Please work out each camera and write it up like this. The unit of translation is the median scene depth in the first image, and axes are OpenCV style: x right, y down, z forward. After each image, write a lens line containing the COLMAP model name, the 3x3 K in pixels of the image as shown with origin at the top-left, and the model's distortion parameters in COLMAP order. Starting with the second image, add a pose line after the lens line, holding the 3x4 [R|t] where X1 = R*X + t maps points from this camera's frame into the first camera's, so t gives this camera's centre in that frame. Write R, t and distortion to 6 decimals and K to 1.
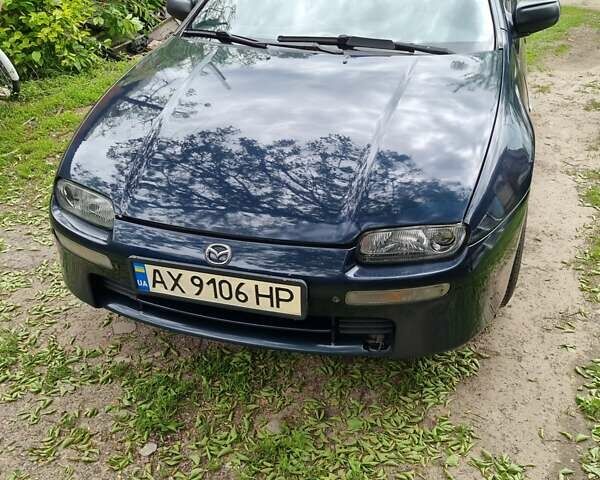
lens RADIAL K [[554.0, 0, 299.8], [0, 554.0, 238.5], [0, 0, 1]] dist [0.032586, 0.000000]
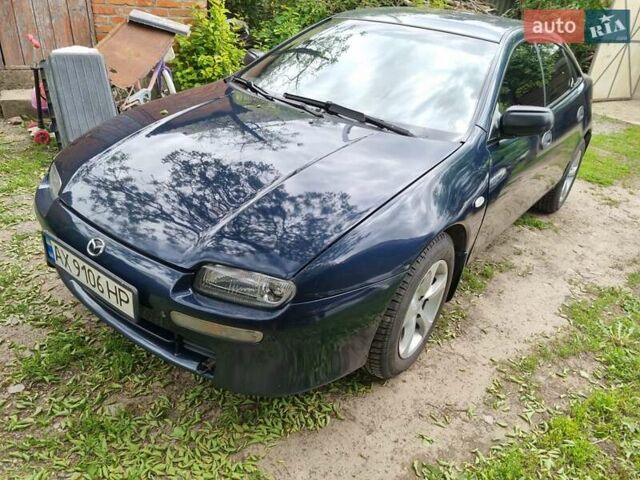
lens RADIAL K [[444.7, 0, 319.5], [0, 444.7, 241.9], [0, 0, 1]] dist [0.032955, -0.008103]
pose [[0.930969, 0.266411, -0.249644, 0.474231], [-0.279406, 0.960014, -0.017463, -0.087938], [0.235010, 0.086009, 0.968180, 0.176231]]
